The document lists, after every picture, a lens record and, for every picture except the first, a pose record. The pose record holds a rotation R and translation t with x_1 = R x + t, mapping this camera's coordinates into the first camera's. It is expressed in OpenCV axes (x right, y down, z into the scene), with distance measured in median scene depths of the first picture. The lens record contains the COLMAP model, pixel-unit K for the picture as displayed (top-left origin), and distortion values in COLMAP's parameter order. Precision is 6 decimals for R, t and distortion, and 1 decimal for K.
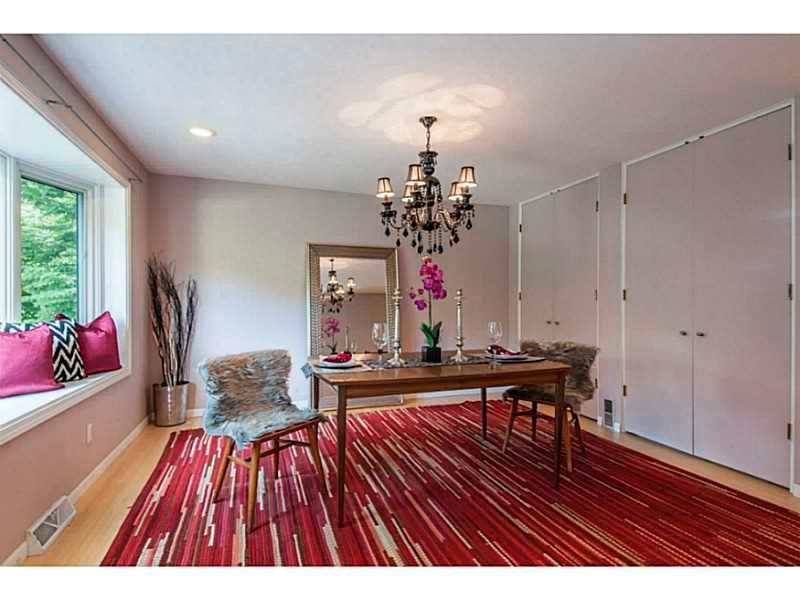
lens RADIAL K [[421.1, 0, 402.6], [0, 421.1, 299.3], [0, 0, 1]] dist [-0.004260, -0.015141]
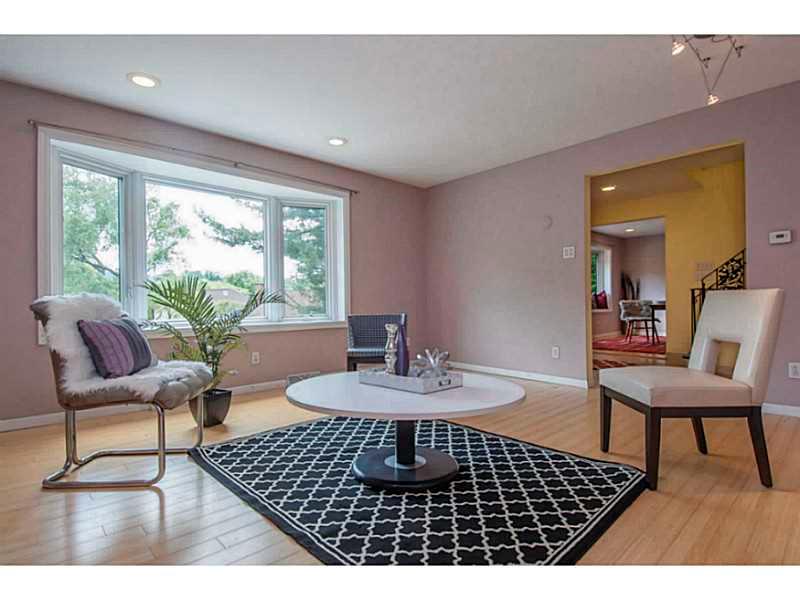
lens RADIAL K [[421.1, 0, 395.9], [0, 421.1, 301.1], [0, 0, 1]] dist [-0.004260, -0.015141]
pose [[0.383390, -0.003686, -0.923579, 1.590256], [0.011942, 0.999928, 0.000967, 0.083989], [0.923509, -0.011400, 0.383406, -1.641240]]
